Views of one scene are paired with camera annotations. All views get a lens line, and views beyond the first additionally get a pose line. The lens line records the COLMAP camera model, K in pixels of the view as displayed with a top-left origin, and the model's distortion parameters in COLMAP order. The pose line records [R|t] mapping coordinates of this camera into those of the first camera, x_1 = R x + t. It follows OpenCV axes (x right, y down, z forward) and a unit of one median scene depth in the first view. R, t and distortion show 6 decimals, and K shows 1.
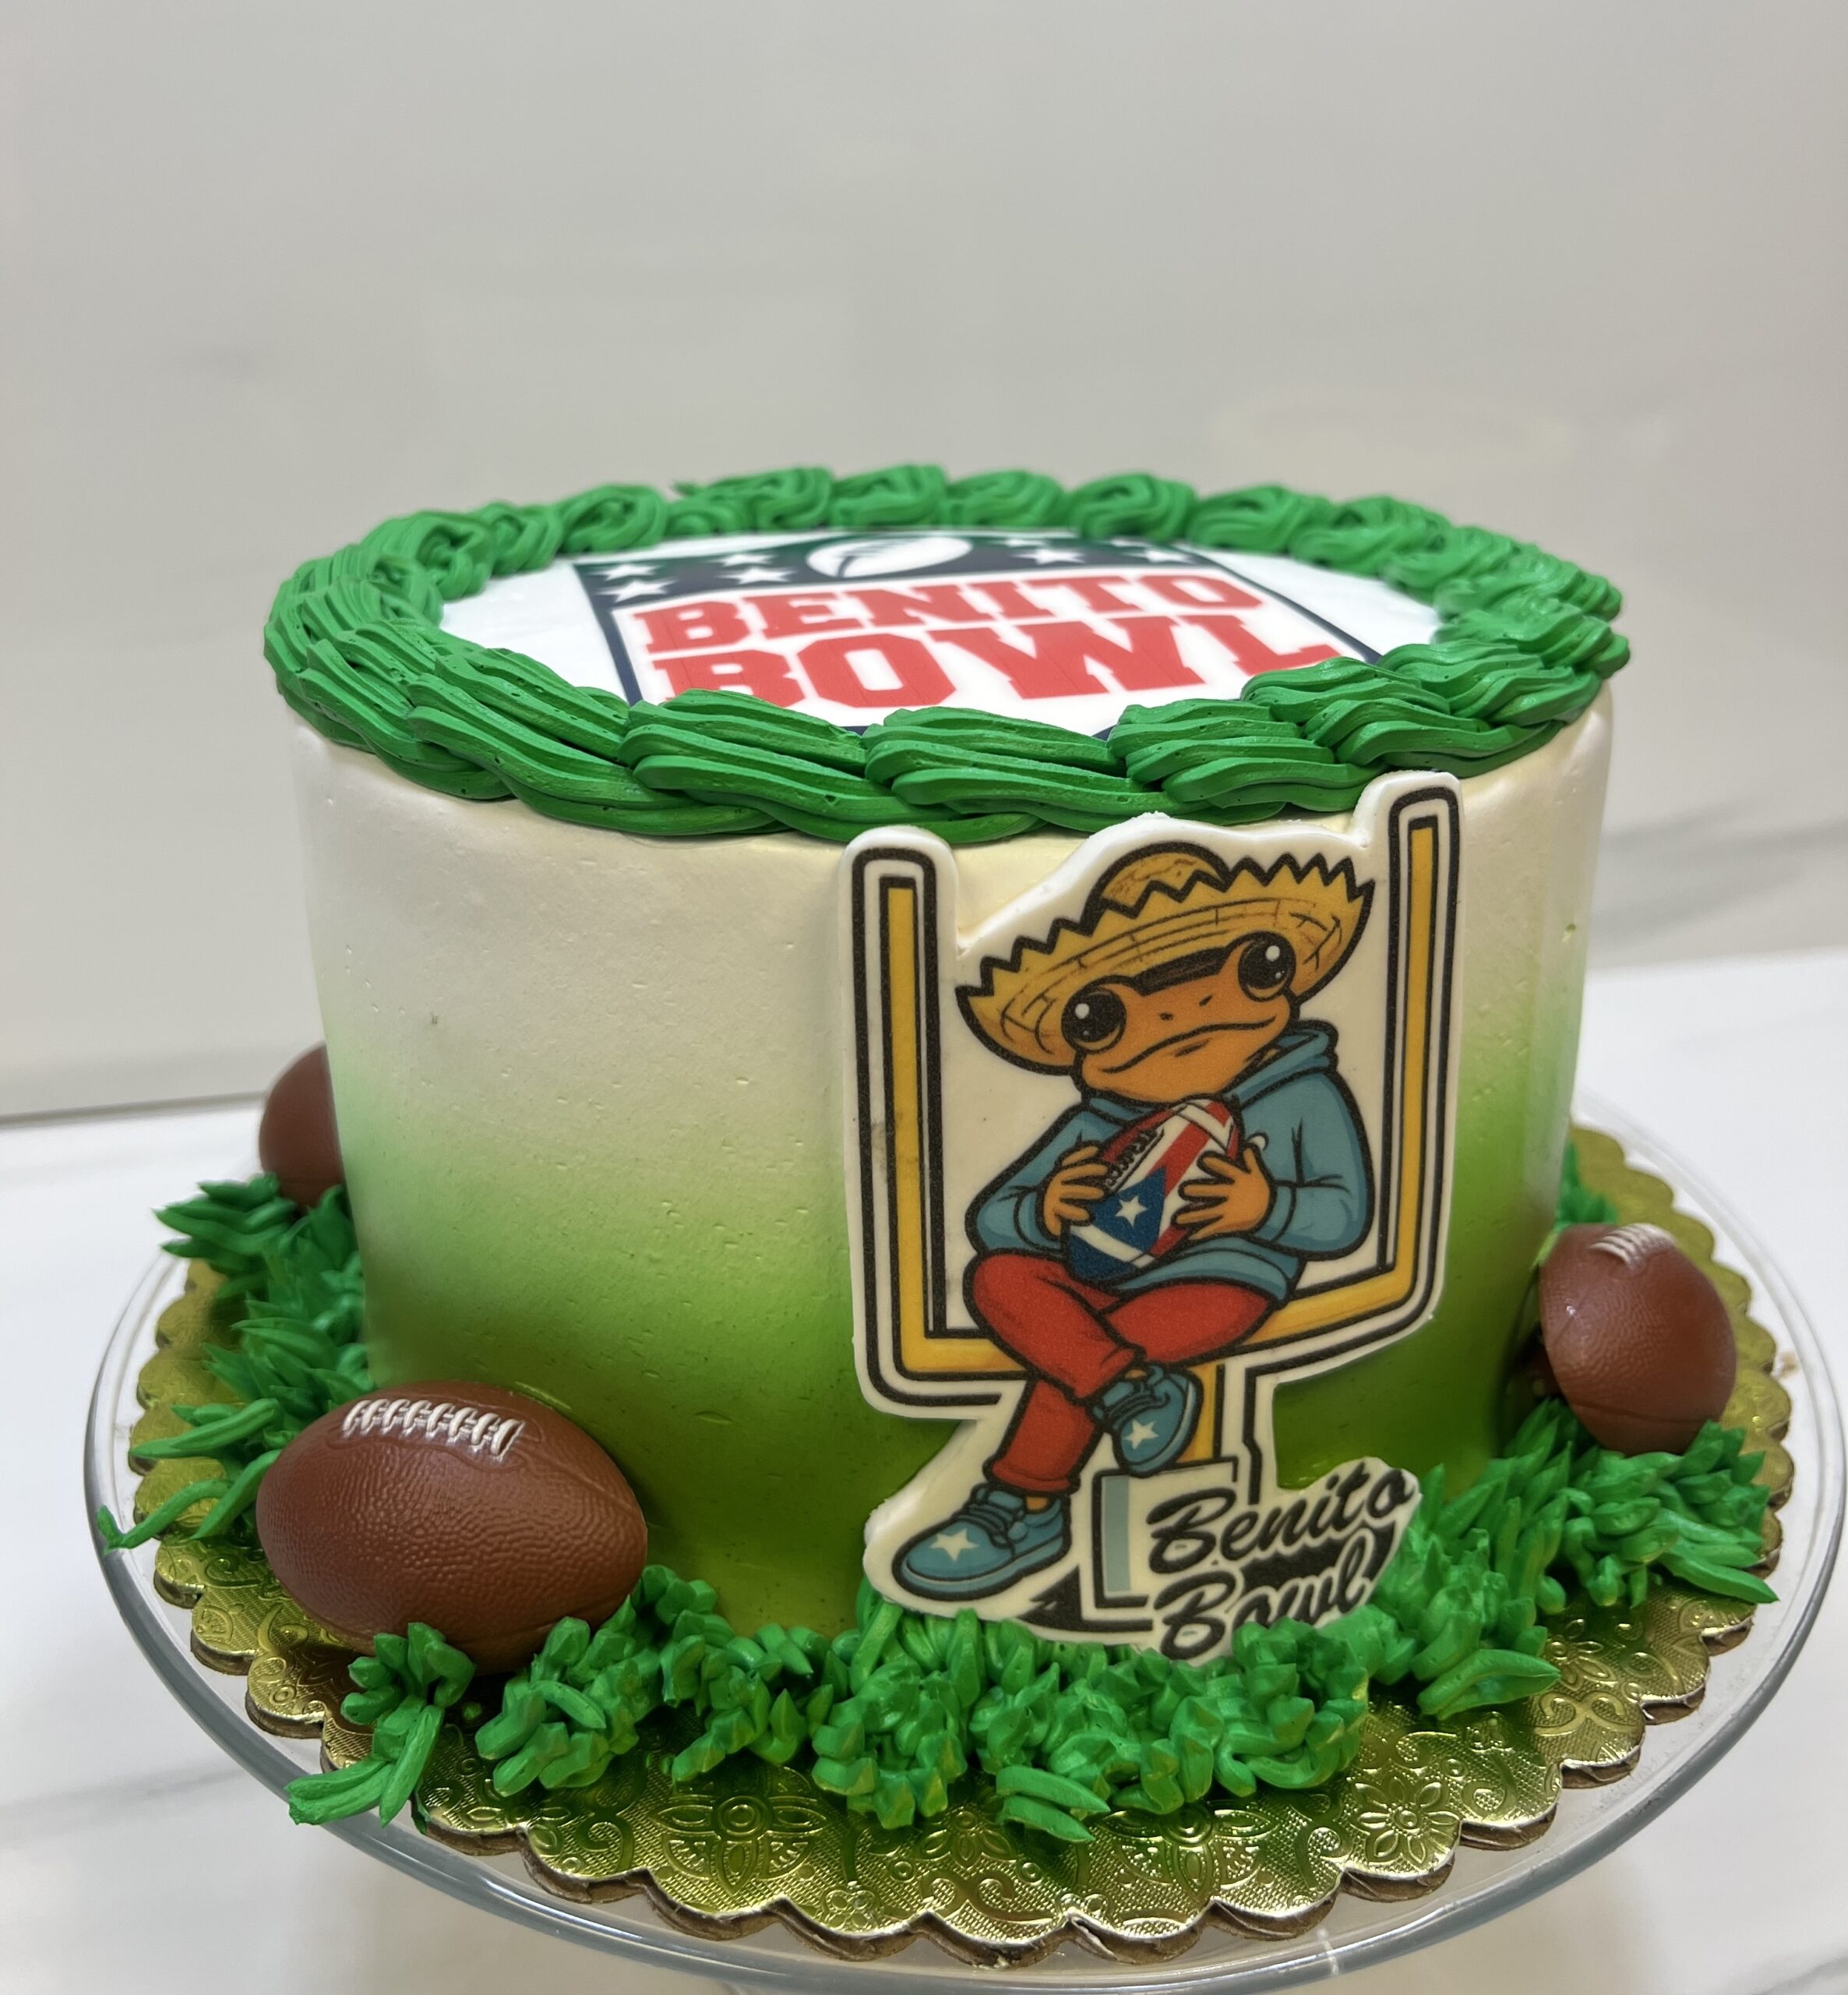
lens RADIAL K [[1831.9, 0, 861.4], [0, 1831.9, 928.1], [0, 0, 1]] dist [0.004446, -0.024736]
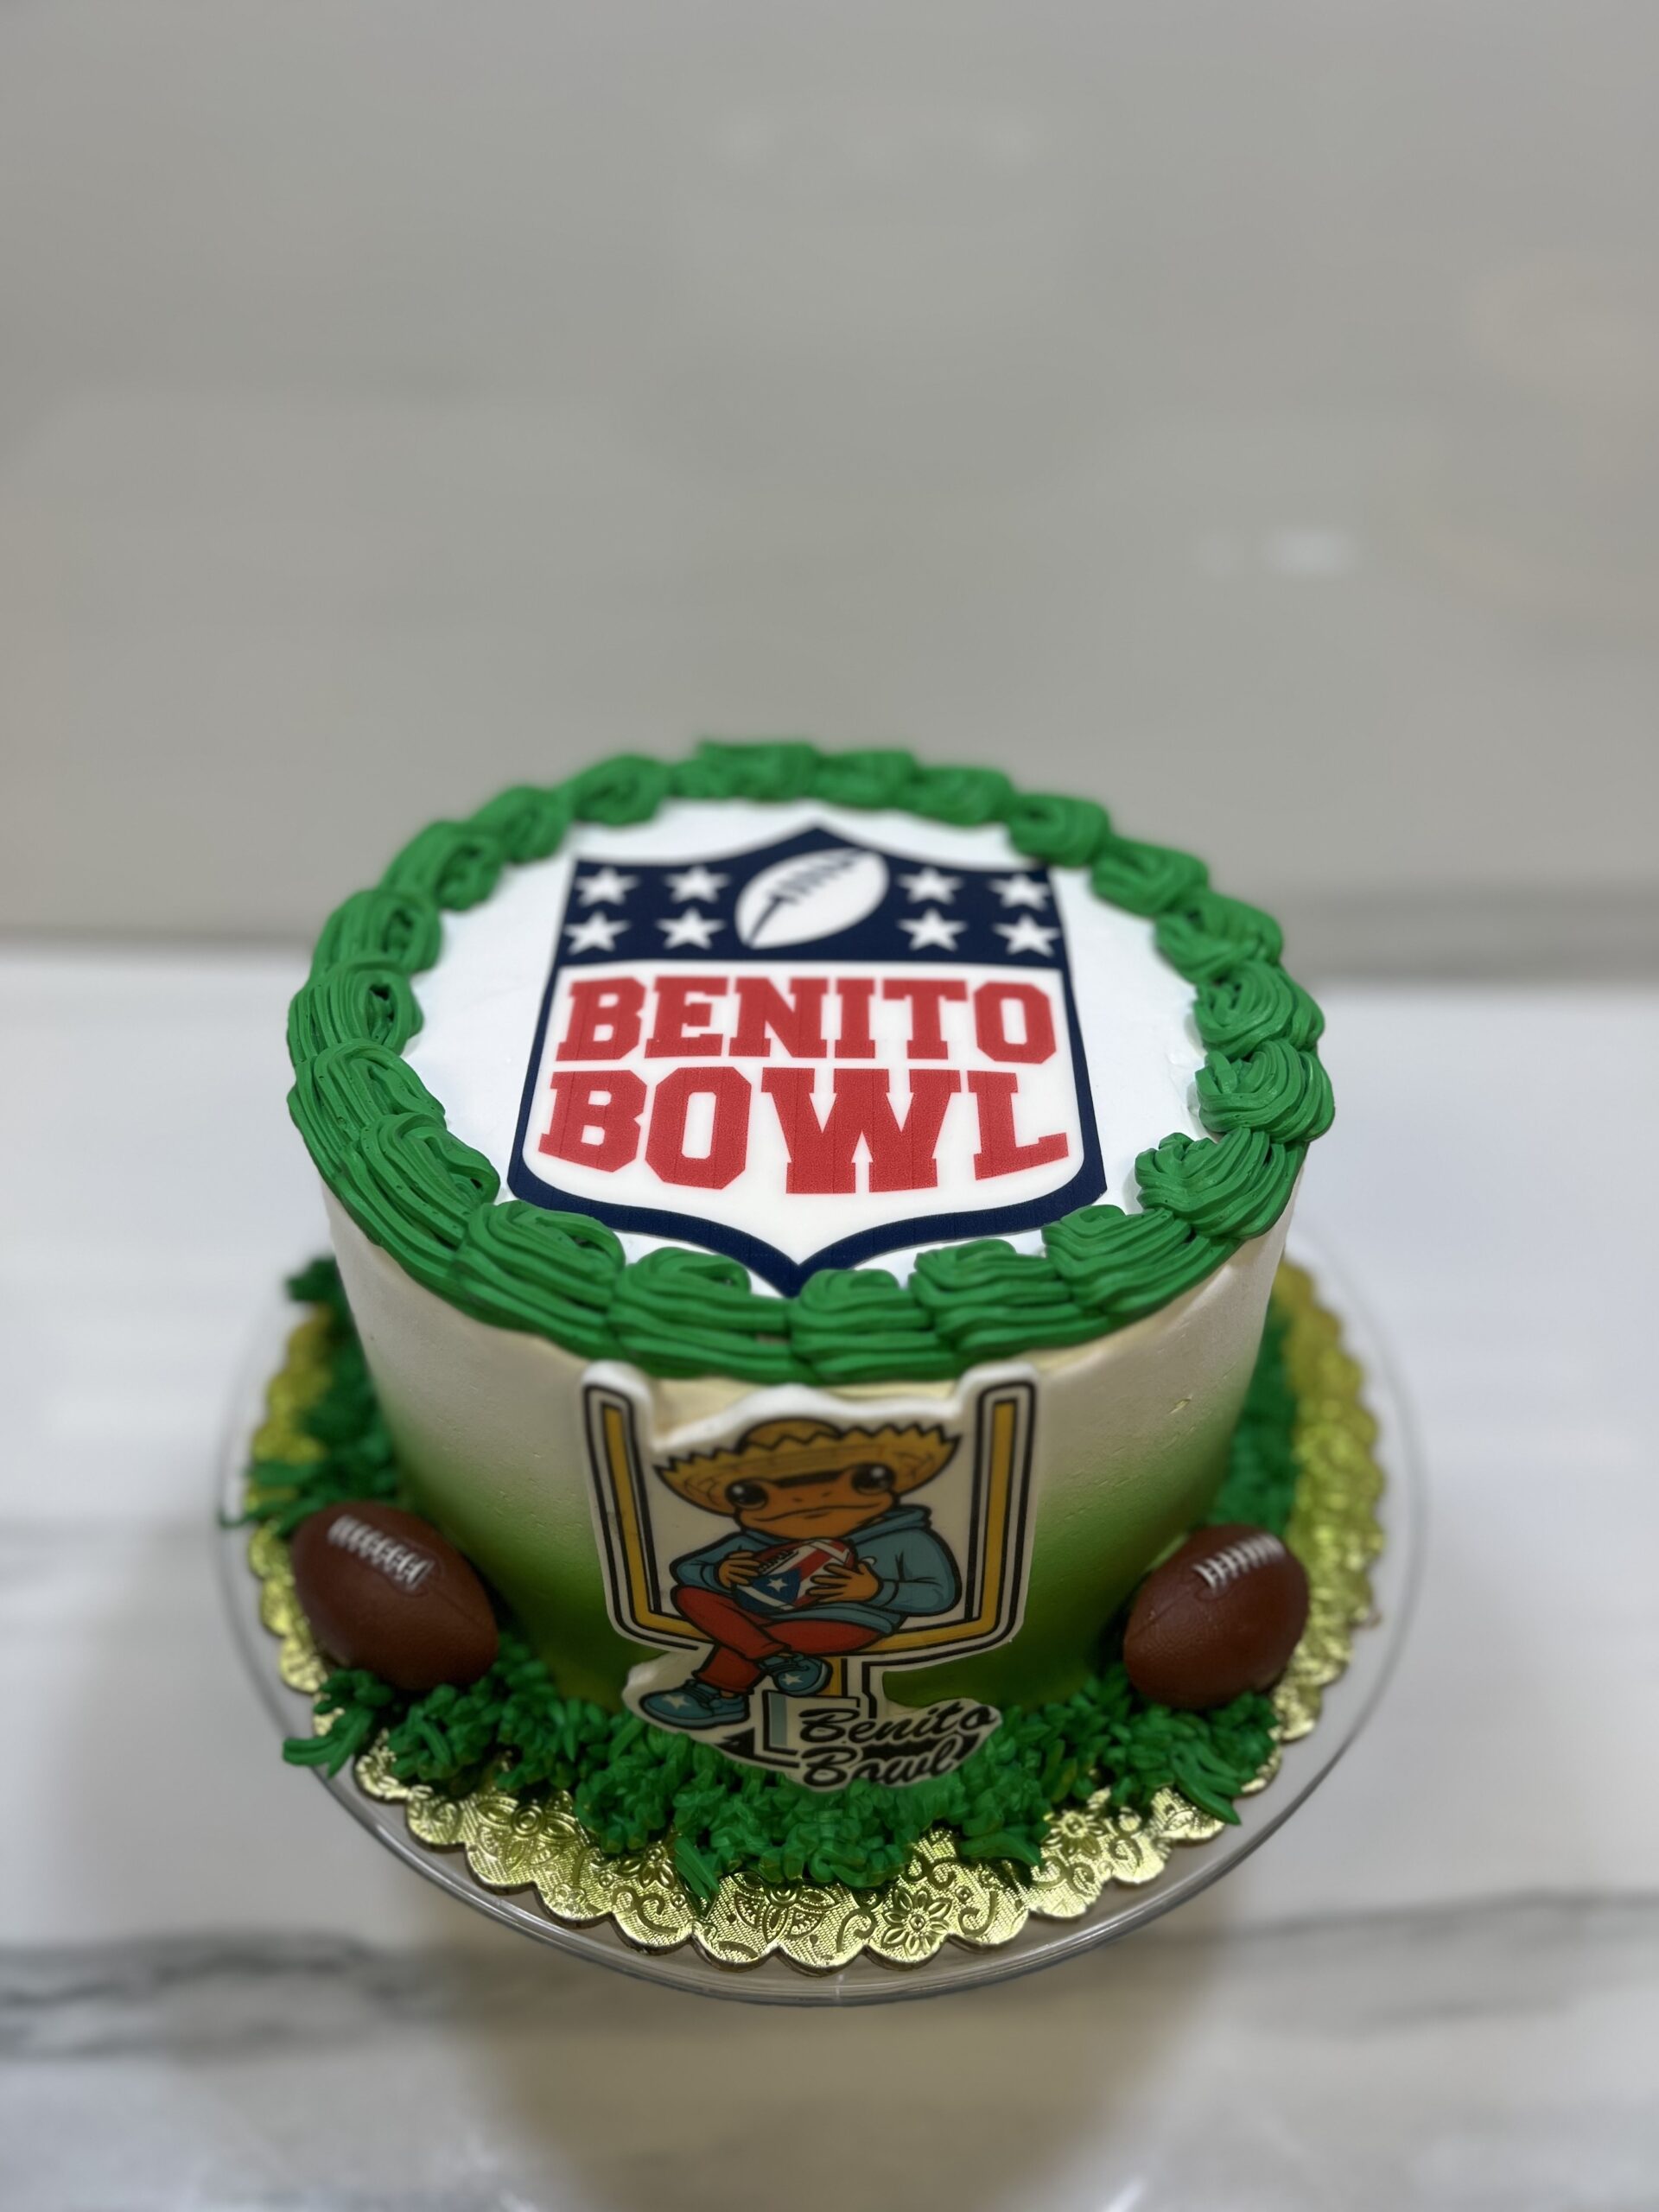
lens RADIAL K [[1663.1, 0, 831.1], [0, 1663.1, 1105.8], [0, 0, 1]] dist [0.002788, 0.002897]
pose [[0.969831, 0.172040, -0.172711, 0.340002], [-0.094913, 0.919059, 0.382520, -0.695776], [0.224541, -0.354587, 0.907661, -0.084602]]
